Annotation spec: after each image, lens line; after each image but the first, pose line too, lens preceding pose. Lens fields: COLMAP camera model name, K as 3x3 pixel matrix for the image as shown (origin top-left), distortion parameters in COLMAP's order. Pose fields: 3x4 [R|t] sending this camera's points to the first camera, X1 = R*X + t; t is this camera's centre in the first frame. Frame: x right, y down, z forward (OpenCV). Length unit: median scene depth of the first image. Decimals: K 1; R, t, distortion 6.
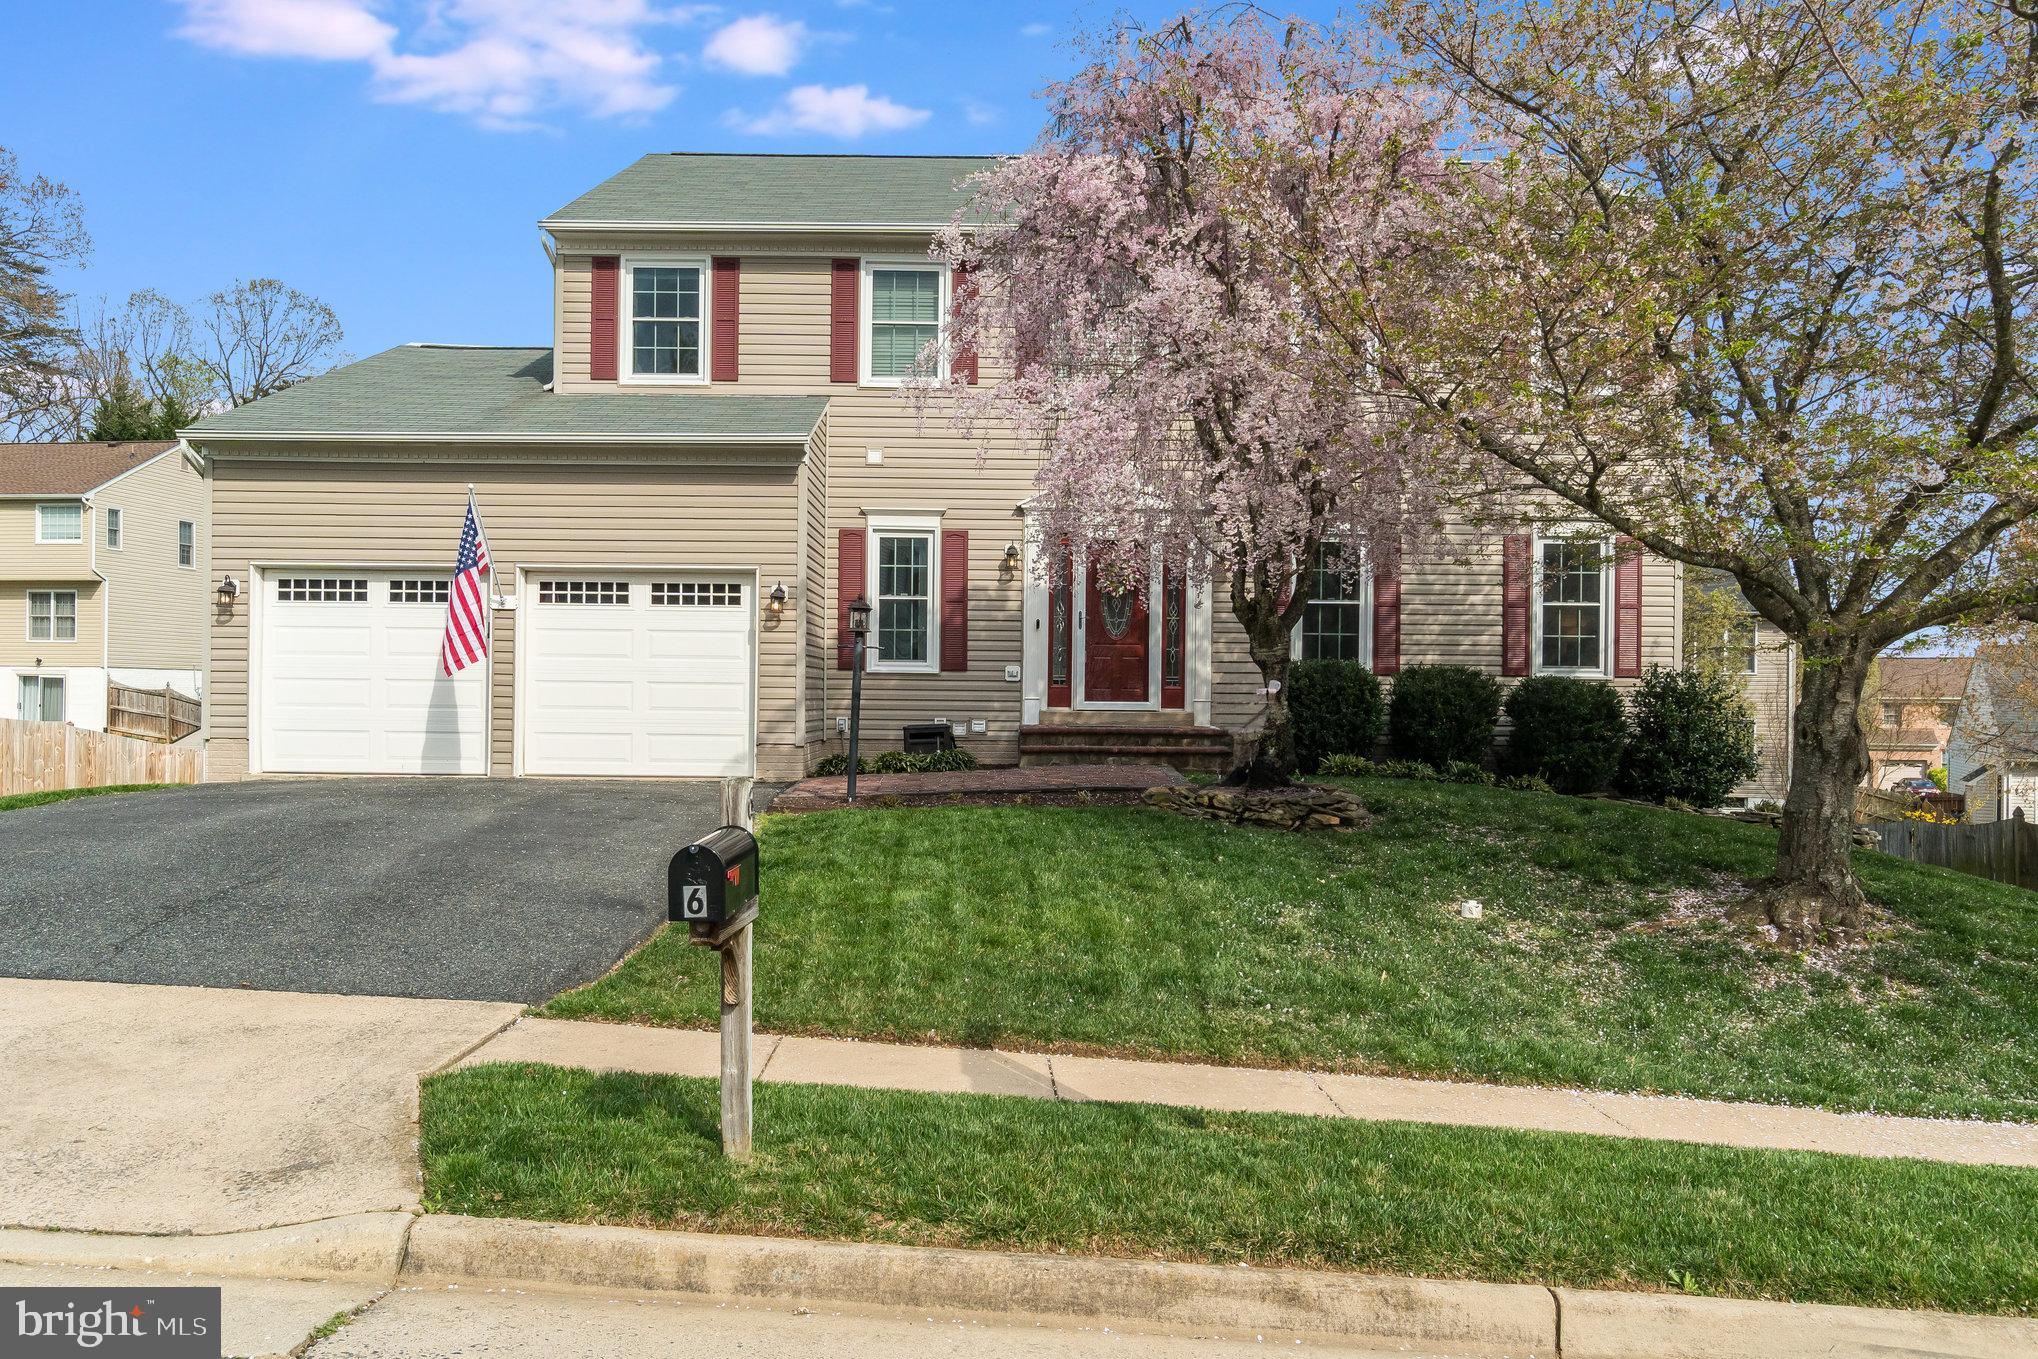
lens RADIAL K [[1583.9, 0, 1019.2], [0, 1583.9, 676.9], [0, 0, 1]] dist [0.002367, -0.004412]
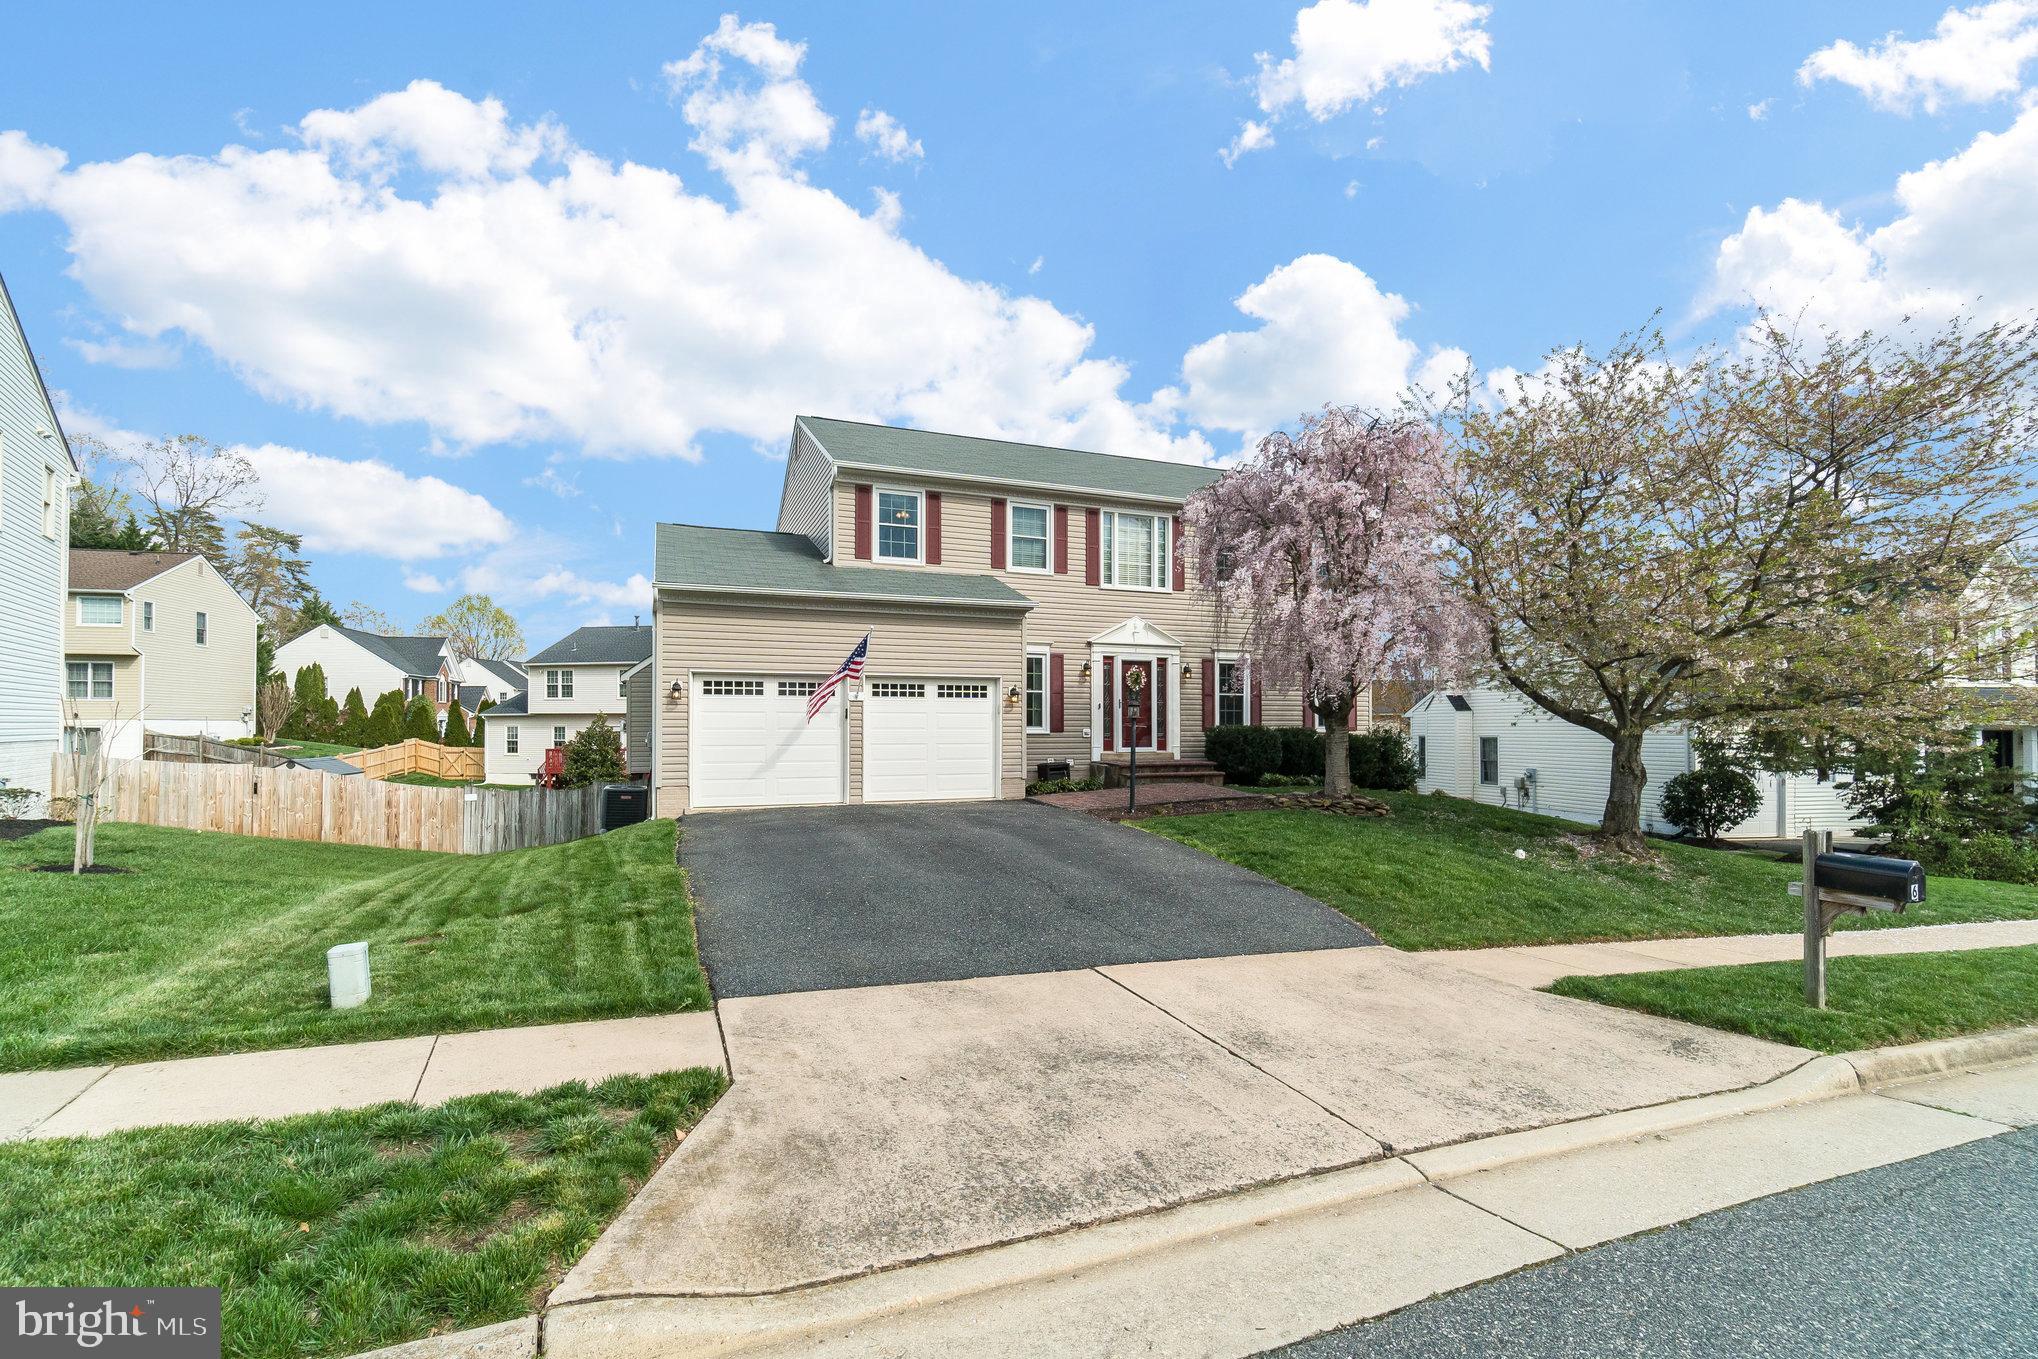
lens RADIAL K [[884.7, 0, 1018.3], [0, 884.7, 689.3], [0, 0, 1]] dist [-0.002577, -0.000543]
pose [[0.927852, 0.004544, 0.372921, -0.456313], [0.004721, 0.999703, -0.023929, -0.028350], [-0.372919, 0.023963, 0.927554, 0.084378]]
